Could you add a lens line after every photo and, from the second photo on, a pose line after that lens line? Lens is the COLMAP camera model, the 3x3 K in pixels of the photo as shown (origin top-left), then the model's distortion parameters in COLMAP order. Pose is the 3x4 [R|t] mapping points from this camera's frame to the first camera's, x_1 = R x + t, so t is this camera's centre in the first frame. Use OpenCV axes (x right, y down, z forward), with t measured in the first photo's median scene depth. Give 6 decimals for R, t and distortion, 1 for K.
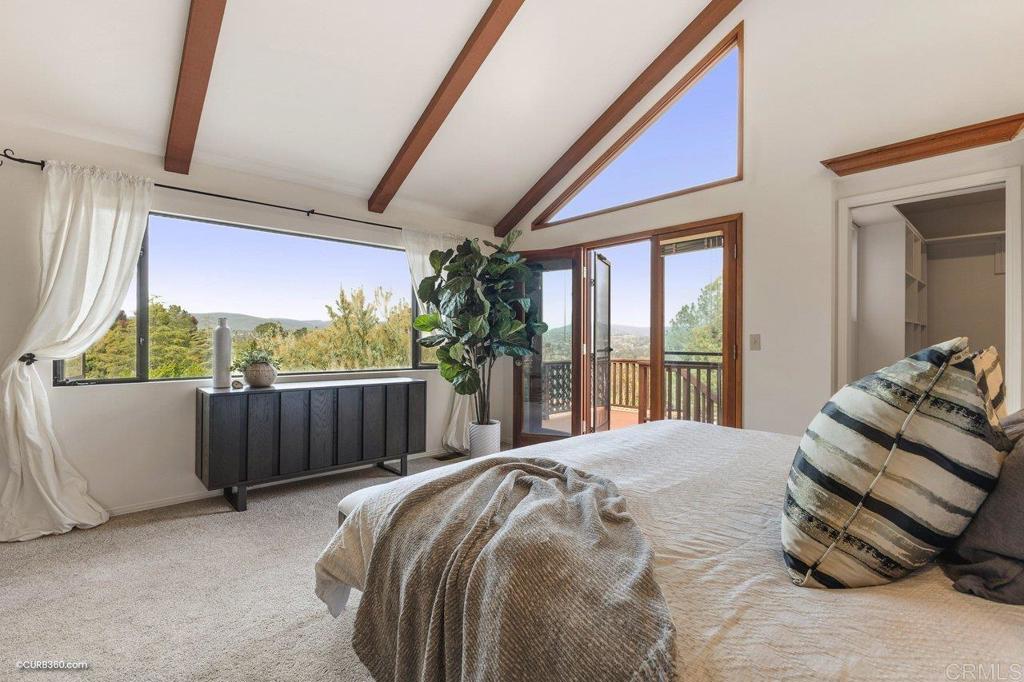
lens RADIAL K [[470.0, 0, 517.9], [0, 470.0, 332.0], [0, 0, 1]] dist [-0.012434, -0.000900]
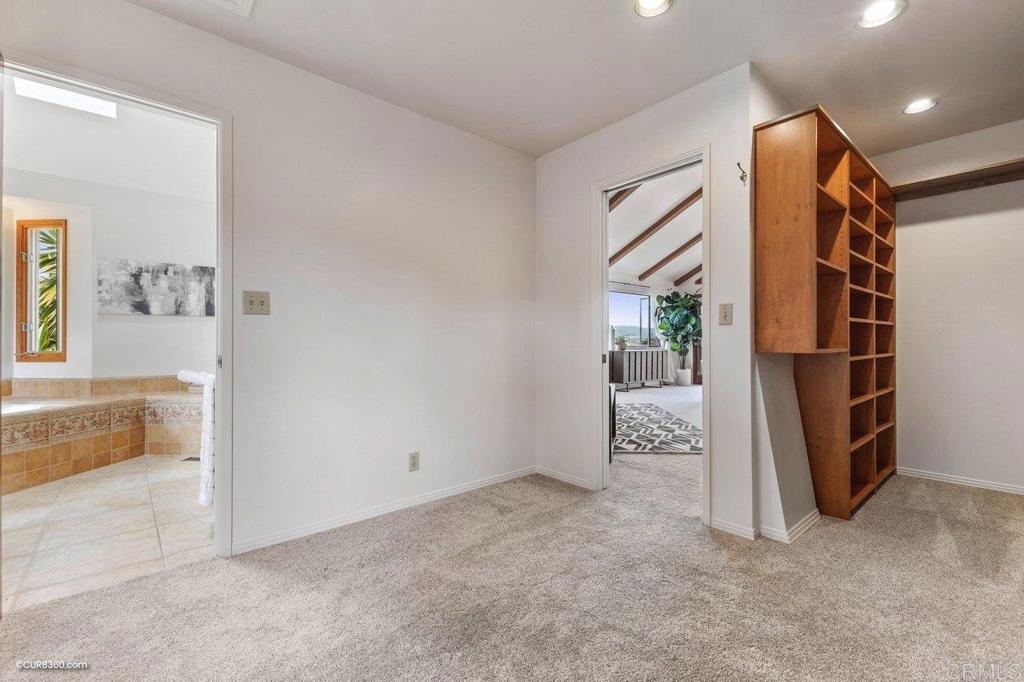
lens RADIAL K [[452.6, 0, 509.4], [0, 452.6, 340.8], [0, 0, 1]] dist [0.014404, -0.000083]
pose [[0.999820, -0.005566, -0.018159, -1.156795], [0.005824, 0.999882, 0.014186, 0.018810], [0.018078, -0.014289, 0.999734, -1.654056]]
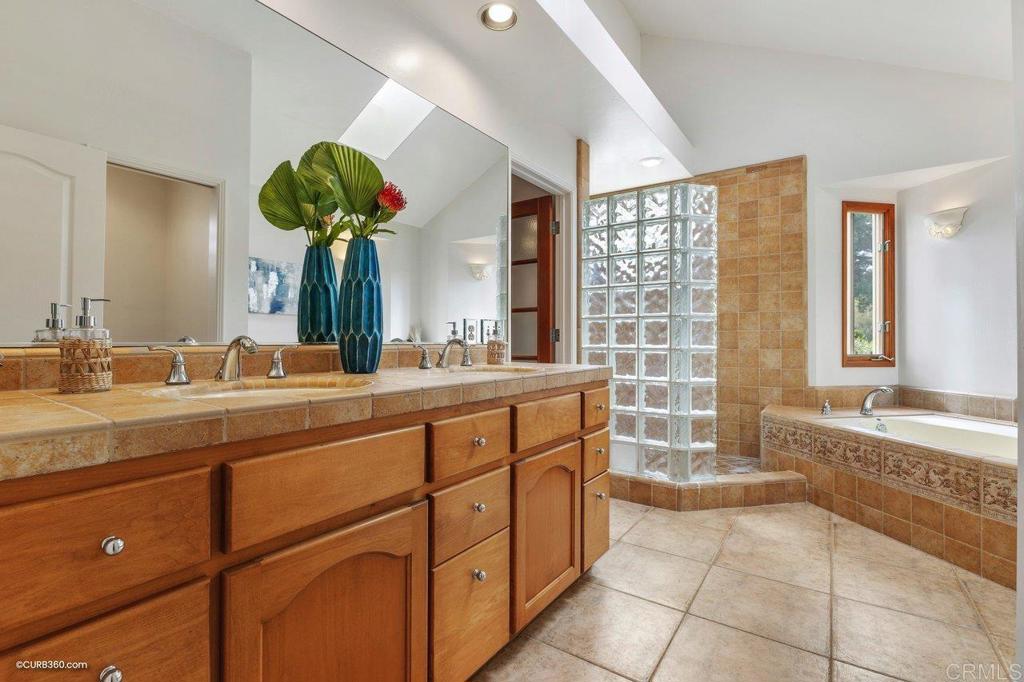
lens RADIAL K [[470.0, 0, 506.5], [0, 470.0, 339.7], [0, 0, 1]] dist [-0.012434, -0.000900]
pose [[-0.975250, -0.005410, -0.221040, -1.399375], [-0.000398, 0.999742, -0.022712, 0.032409], [0.221106, -0.022061, -0.975000, -0.318631]]
